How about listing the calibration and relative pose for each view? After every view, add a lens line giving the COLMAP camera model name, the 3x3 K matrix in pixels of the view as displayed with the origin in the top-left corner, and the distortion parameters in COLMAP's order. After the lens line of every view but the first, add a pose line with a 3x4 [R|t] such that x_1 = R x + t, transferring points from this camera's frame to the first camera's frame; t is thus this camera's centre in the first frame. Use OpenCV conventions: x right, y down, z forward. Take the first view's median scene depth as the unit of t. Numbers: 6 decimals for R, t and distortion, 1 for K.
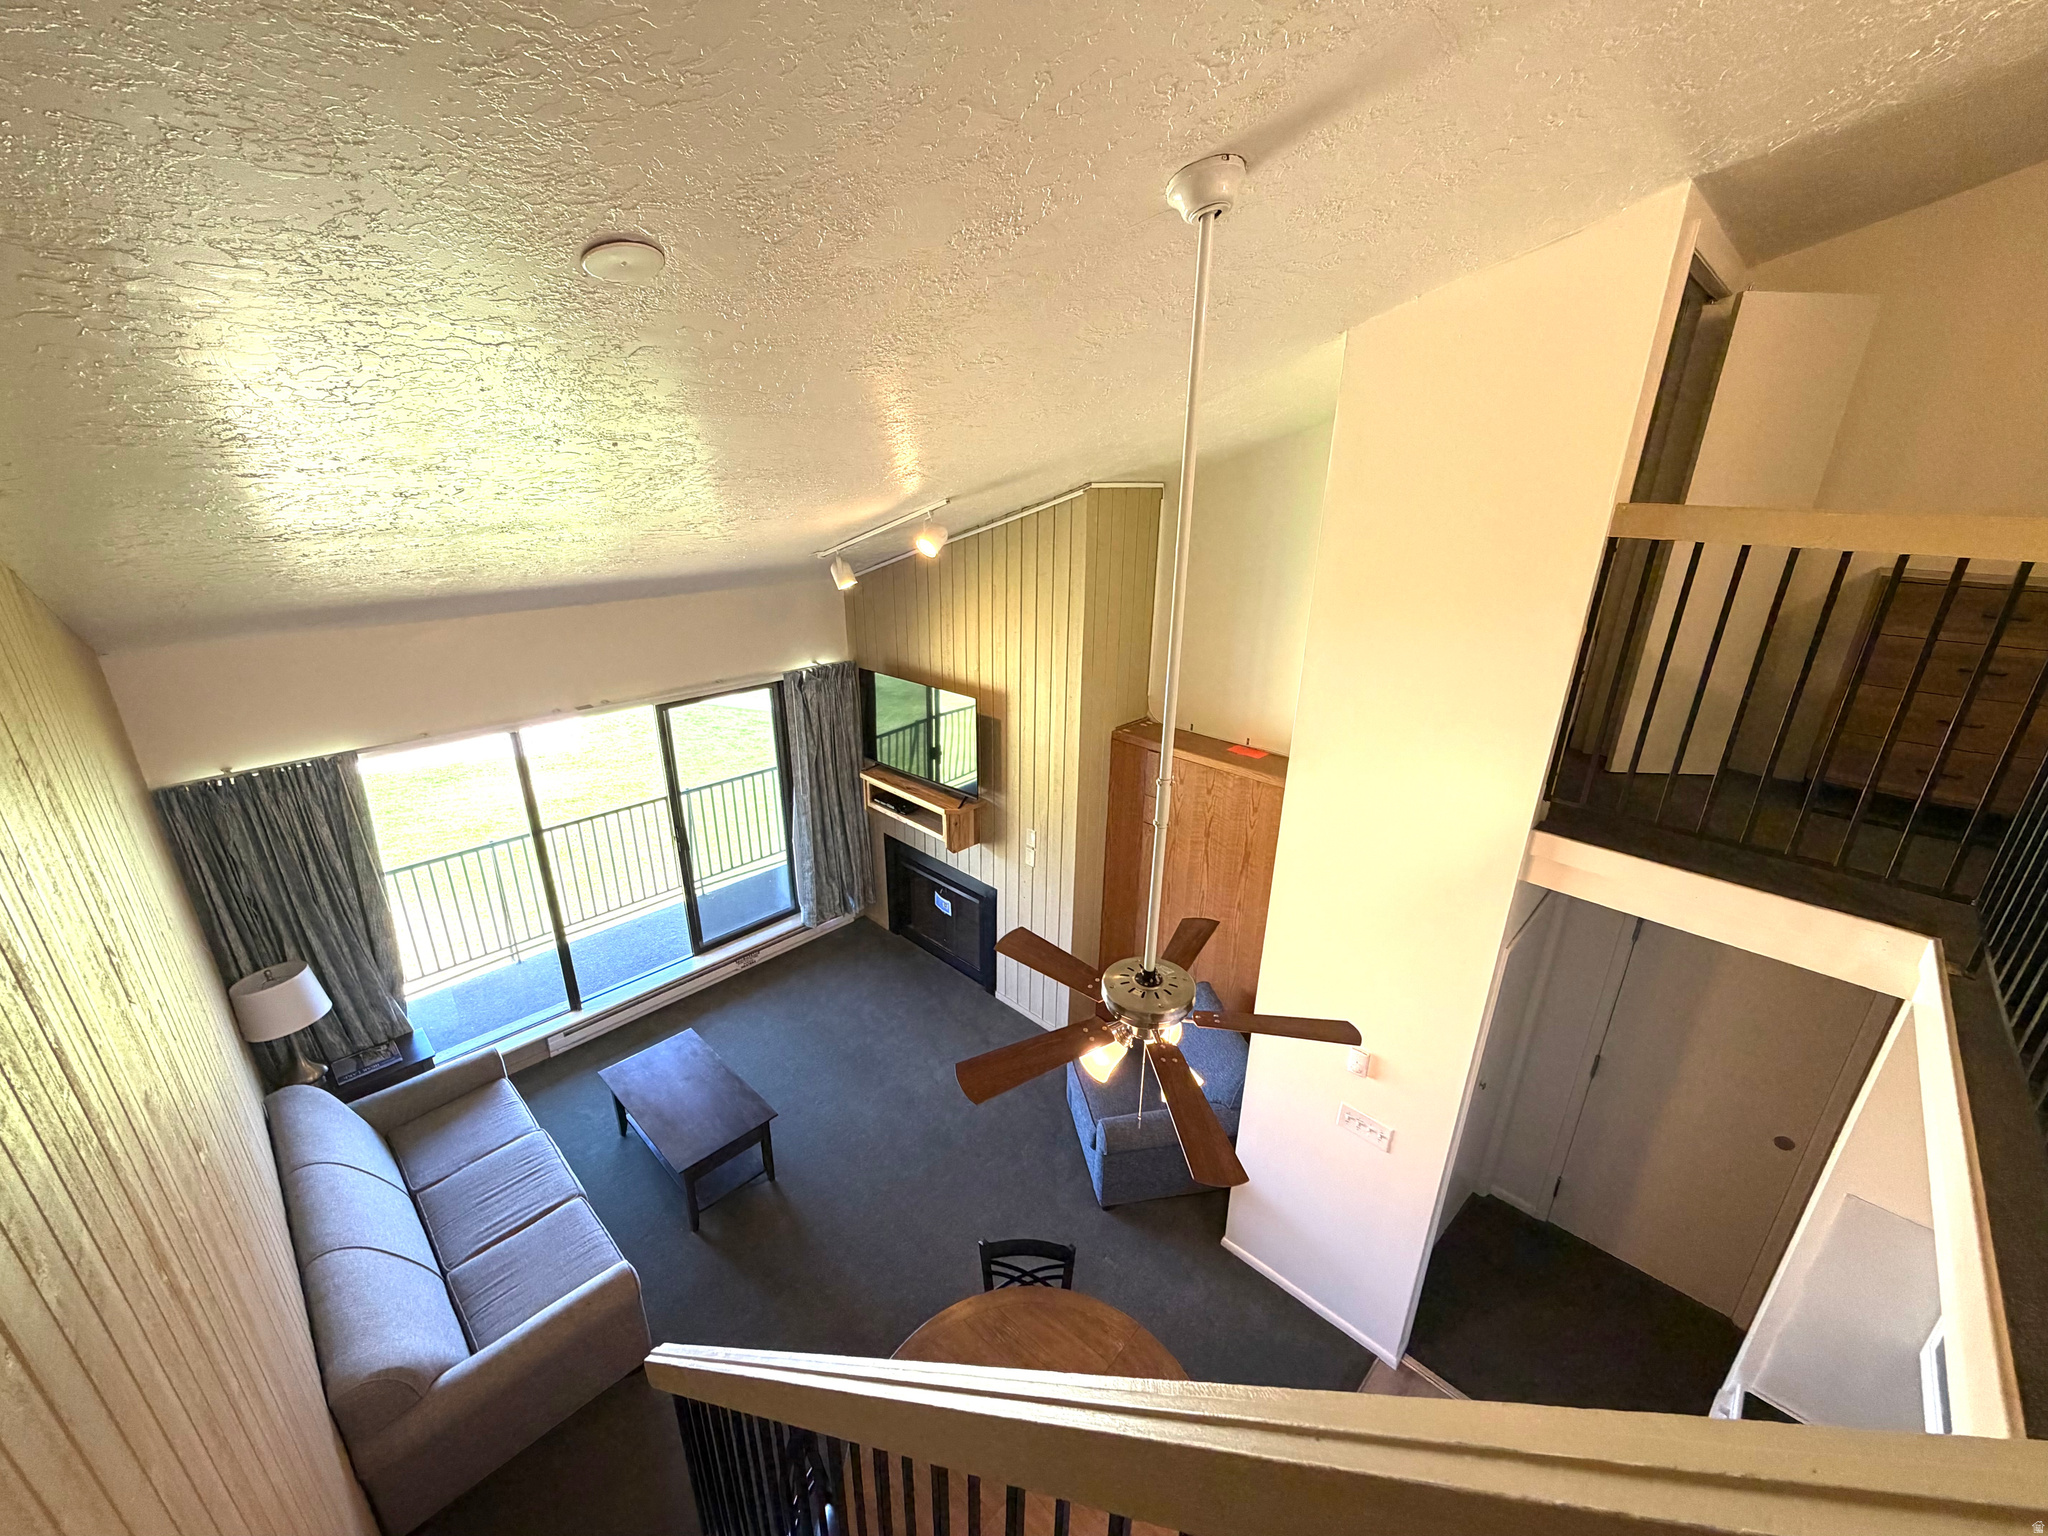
lens RADIAL K [[809.9, 0, 1015.4], [0, 809.9, 764.0], [0, 0, 1]] dist [0.001431, 0.000331]
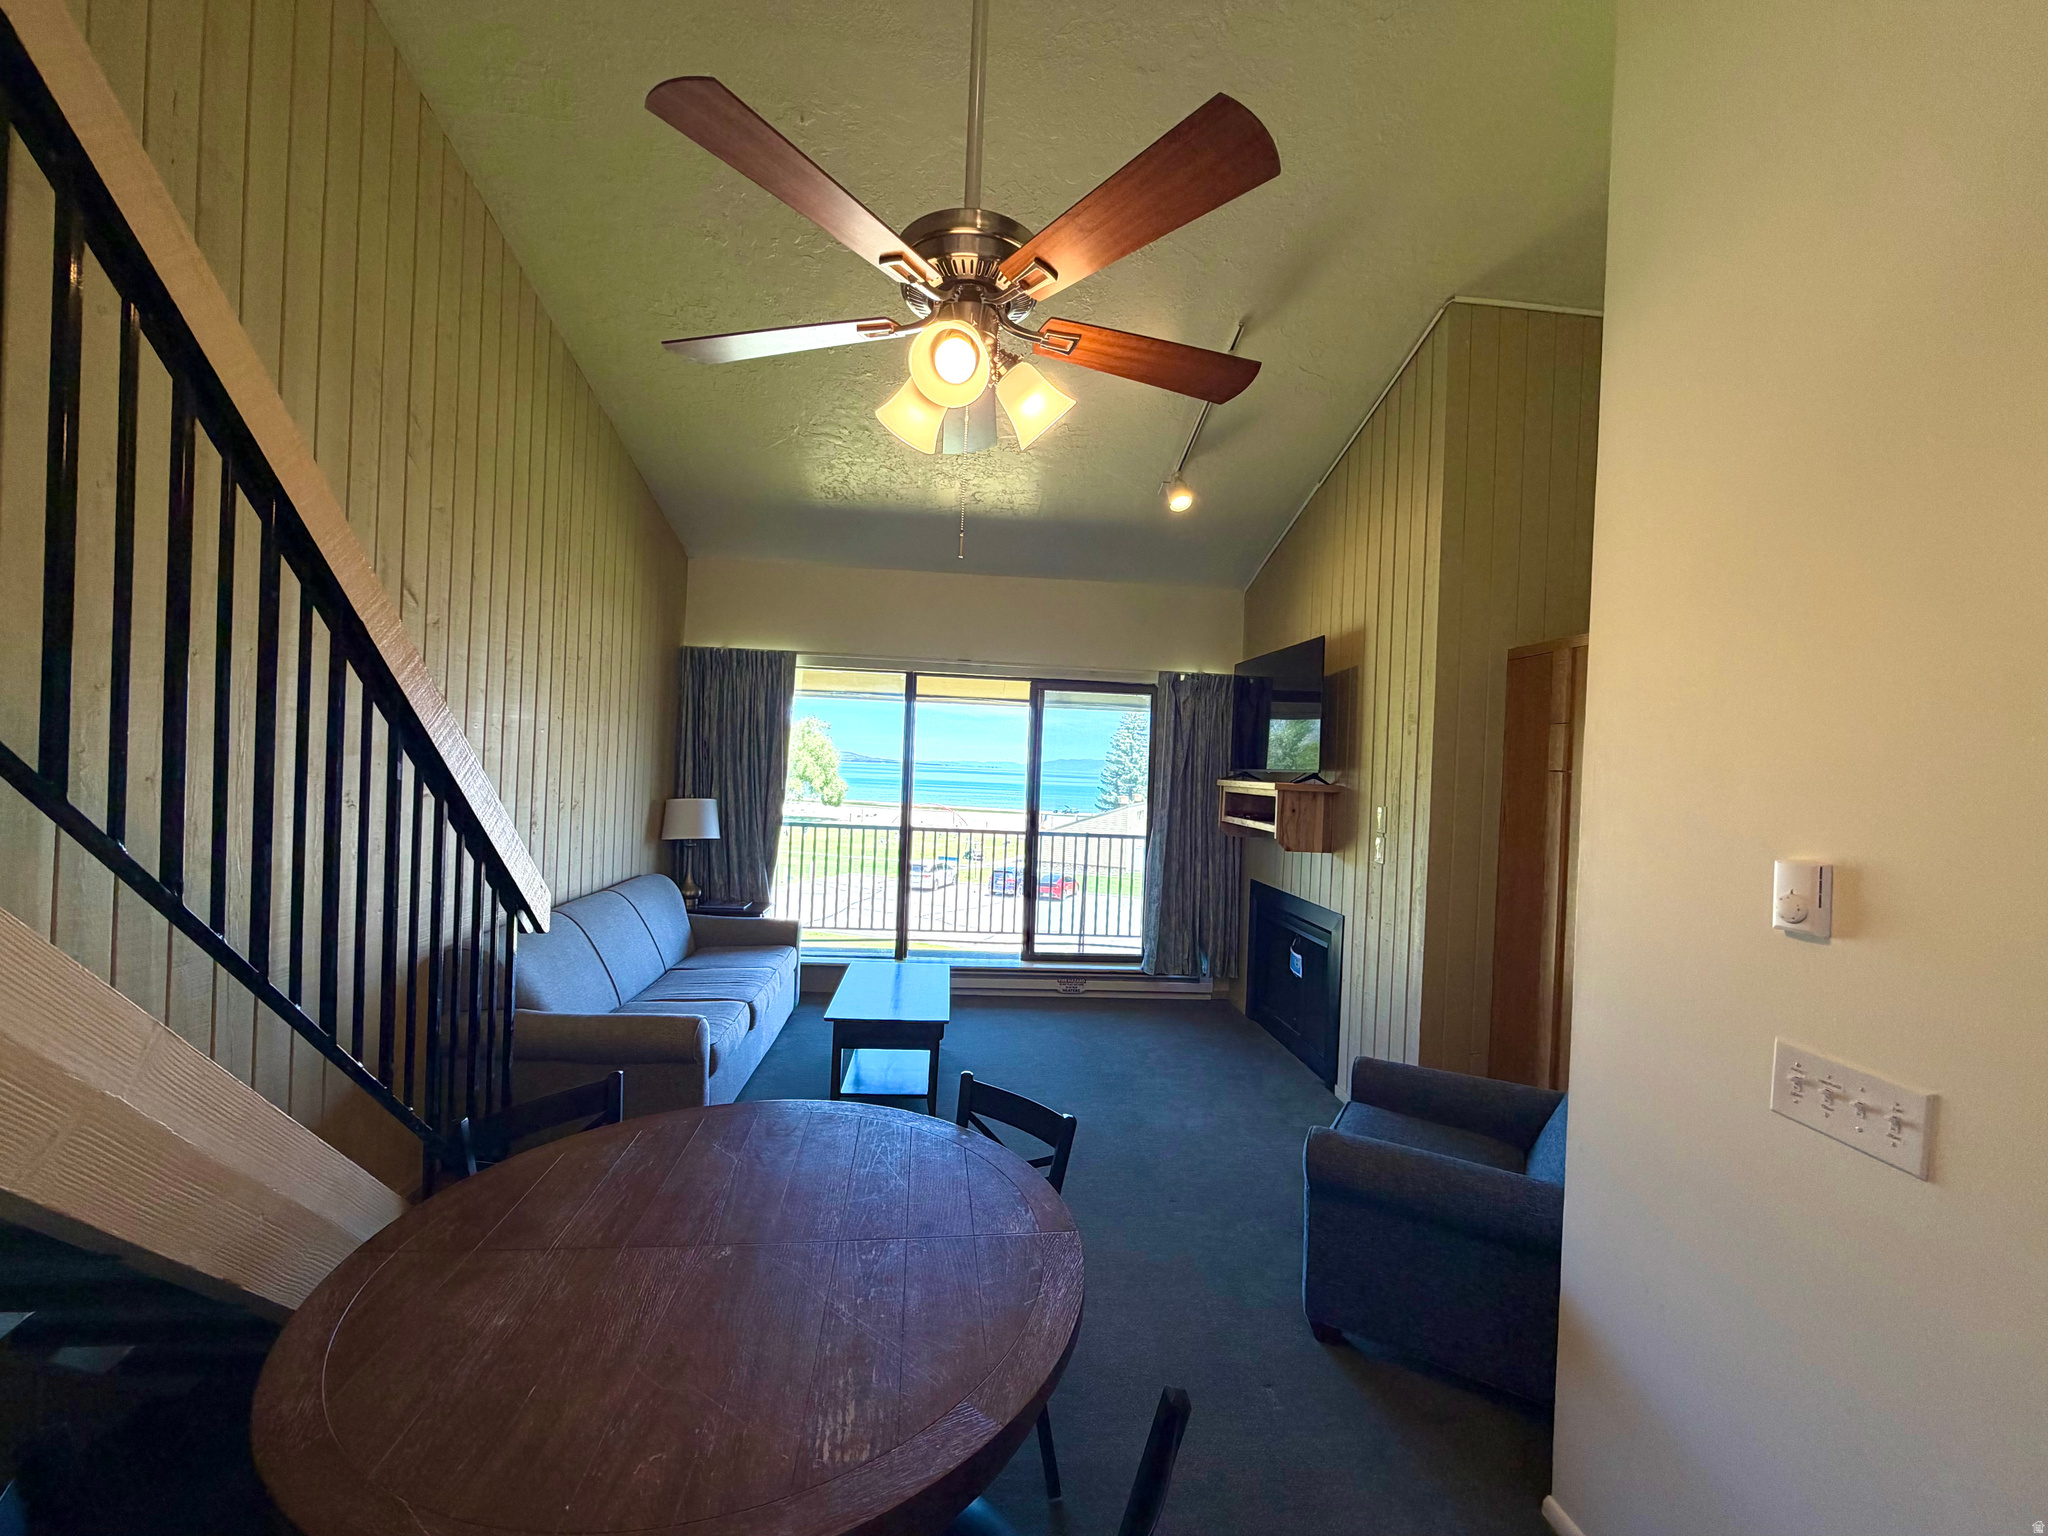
lens RADIAL K [[809.9, 0, 1014.6], [0, 809.9, 773.0], [0, 0, 1]] dist [0.001431, 0.000331]
pose [[0.745414, 0.026975, -0.666055, 0.240248], [-0.264345, 0.929220, -0.258208, 0.308226], [0.611947, 0.368541, 0.699785, 0.285615]]
